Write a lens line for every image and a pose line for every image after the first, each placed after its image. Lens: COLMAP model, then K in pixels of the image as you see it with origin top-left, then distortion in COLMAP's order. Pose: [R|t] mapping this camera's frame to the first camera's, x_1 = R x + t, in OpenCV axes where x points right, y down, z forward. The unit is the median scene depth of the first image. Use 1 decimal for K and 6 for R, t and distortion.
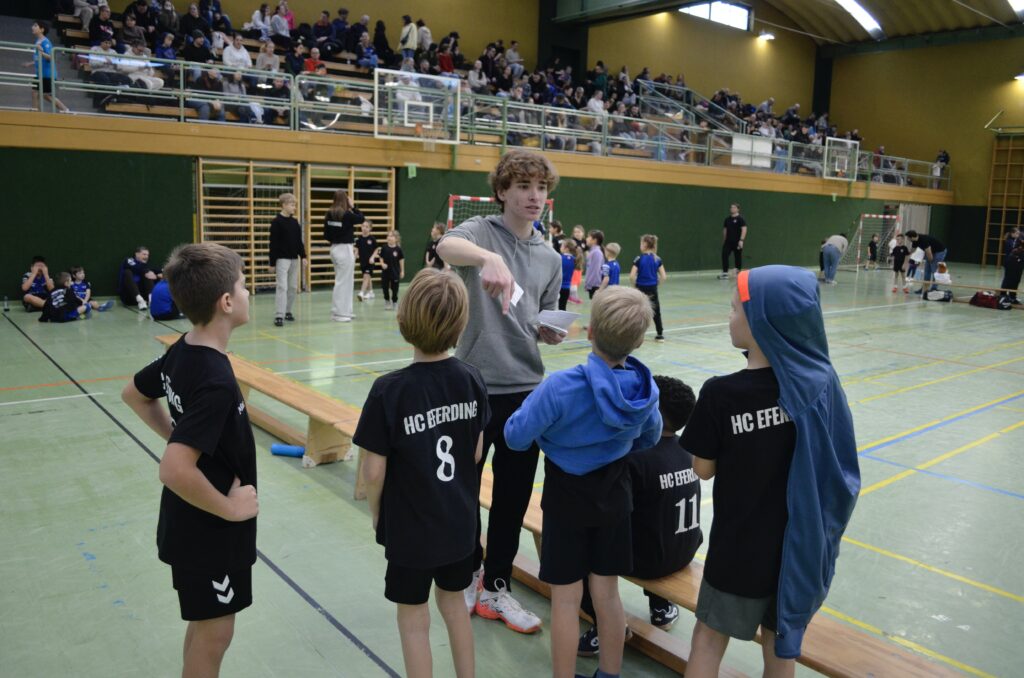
lens RADIAL K [[815.7, 0, 516.8], [0, 815.7, 336.5], [0, 0, 1]] dist [-0.079273, 0.005315]
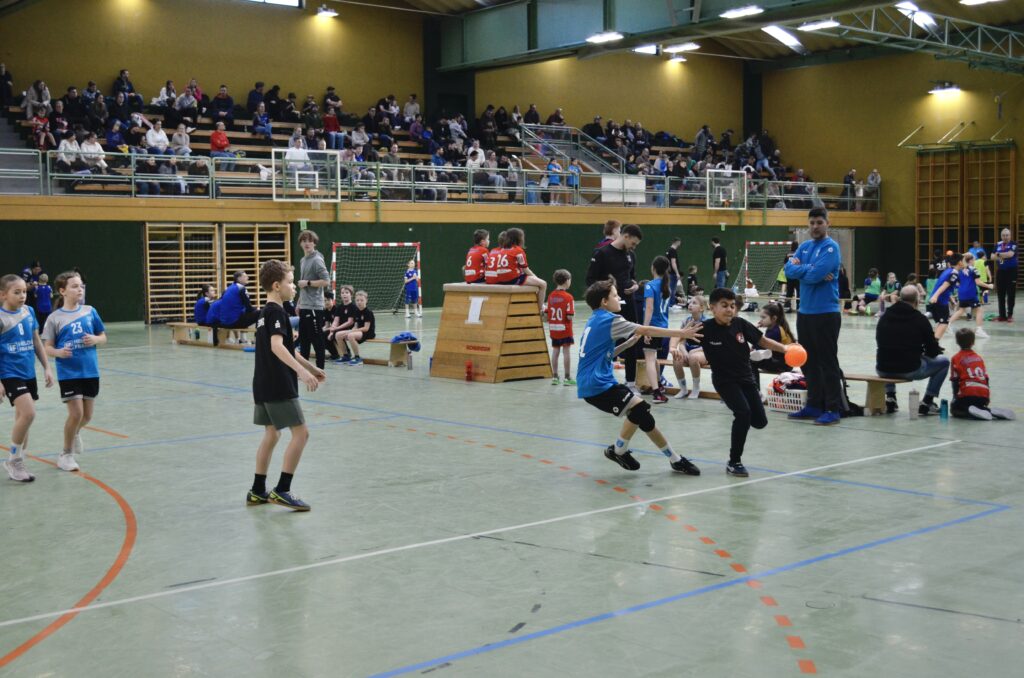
lens RADIAL K [[1317.5, 0, 511.5], [0, 1317.5, 341.8], [0, 0, 1]] dist [-0.033209, 0.000000]
pose [[0.999014, -0.041704, 0.015253, 0.152413], [0.042900, 0.995104, -0.089041, 0.169955], [-0.011465, 0.089608, 0.995911, -1.005796]]
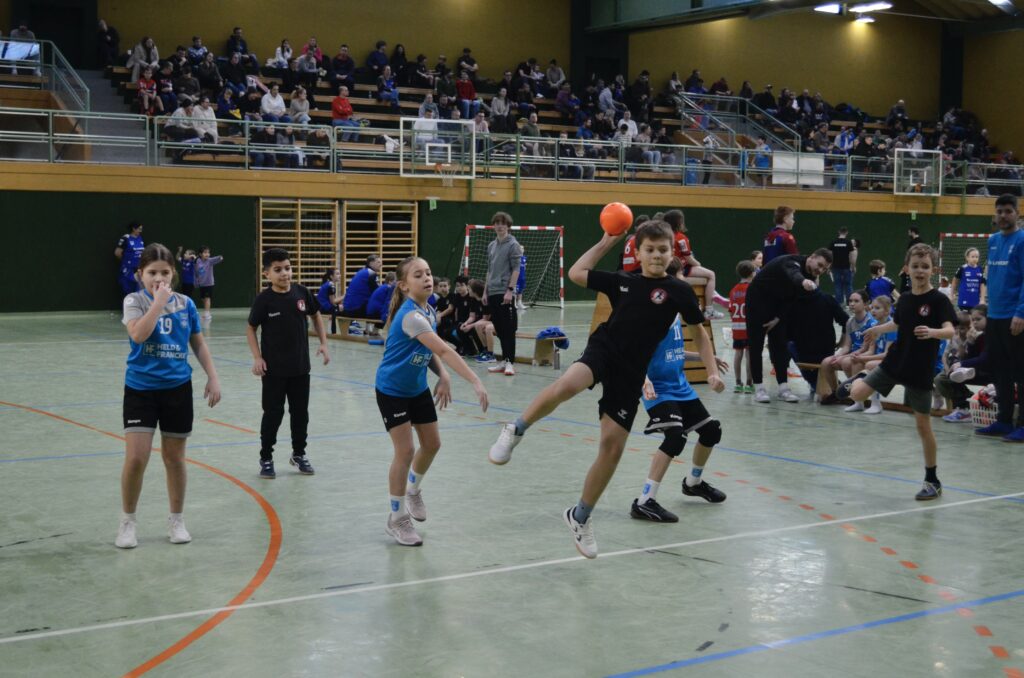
lens RADIAL K [[1521.4, 0, 508.7], [0, 1521.4, 336.4], [0, 0, 1]] dist [-0.037941, 0.000000]
pose [[0.996647, -0.015194, -0.080400, 0.137910], [0.007512, 0.995449, -0.094999, 0.174403], [0.081478, 0.094077, 0.992225, -1.032852]]
